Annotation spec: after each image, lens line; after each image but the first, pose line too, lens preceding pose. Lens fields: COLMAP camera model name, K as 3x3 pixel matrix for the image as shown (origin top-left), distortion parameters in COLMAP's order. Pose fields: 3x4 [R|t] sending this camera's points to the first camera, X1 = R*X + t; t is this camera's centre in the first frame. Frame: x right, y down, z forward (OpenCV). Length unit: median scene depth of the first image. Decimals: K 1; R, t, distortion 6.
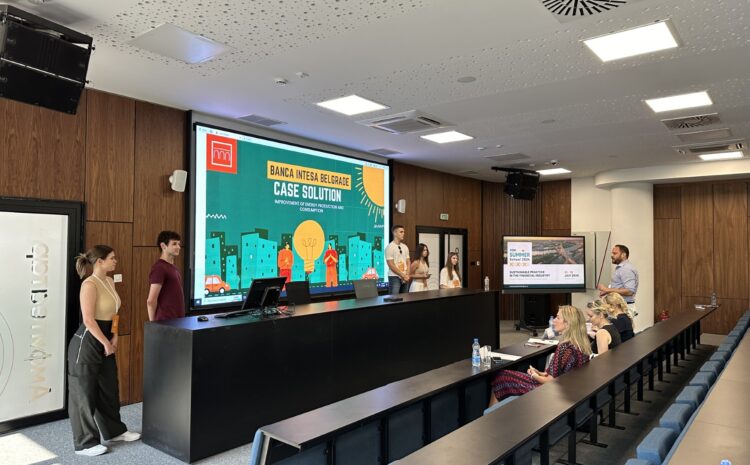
lens RADIAL K [[525.4, 0, 384.6], [0, 525.4, 234.2], [0, 0, 1]] dist [0.081303, -0.105992]
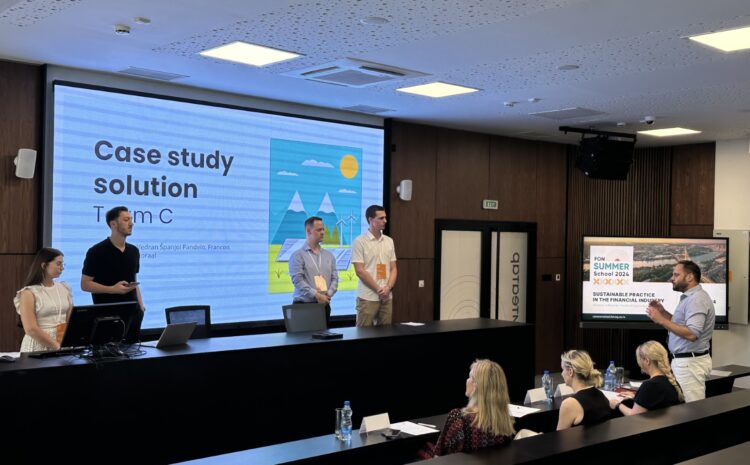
lens RADIAL K [[839.4, 0, 375.0], [0, 839.4, 232.5], [0, 0, 1]] dist [0.086562, -0.030108]
pose [[0.983236, 0.012570, -0.181904, 0.163694], [-0.008900, 0.999740, 0.020977, -0.019592], [0.182120, -0.019006, 0.983093, -0.030942]]
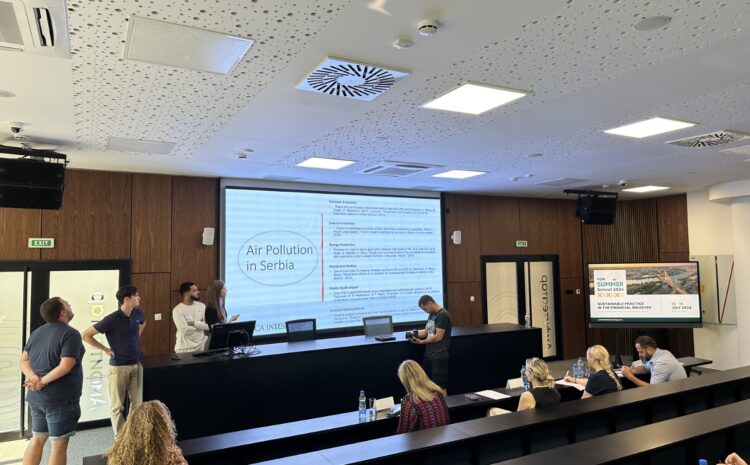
lens RADIAL K [[526.0, 0, 374.9], [0, 526.0, 226.6], [0, 0, 1]] dist [0.080522, -0.150955]
pose [[0.916475, -0.043320, -0.397740, 0.254823], [0.029760, 0.998748, -0.040205, -0.034117], [0.398984, 0.025010, 0.916617, 0.015813]]
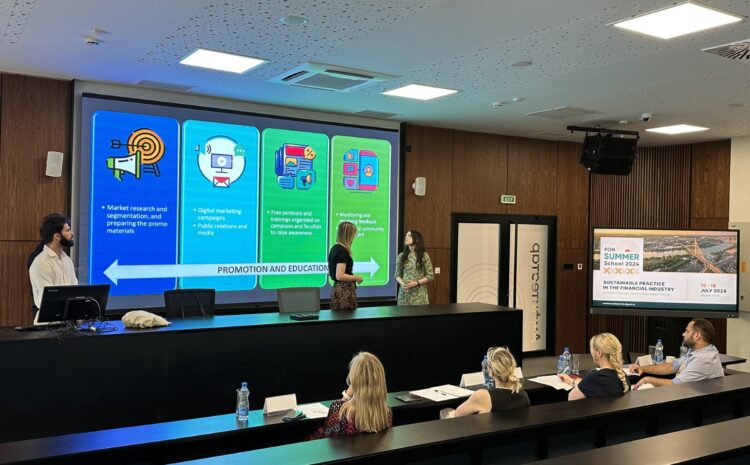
lens RADIAL K [[687.6, 0, 375.0], [0, 687.6, 232.5], [0, 0, 1]] dist [0.160912, -0.358786]
pose [[0.938269, 0.017141, -0.345481, 0.269517], [-0.007015, 0.999509, 0.030538, -0.016141], [0.345834, -0.026229, 0.937929, 0.069514]]
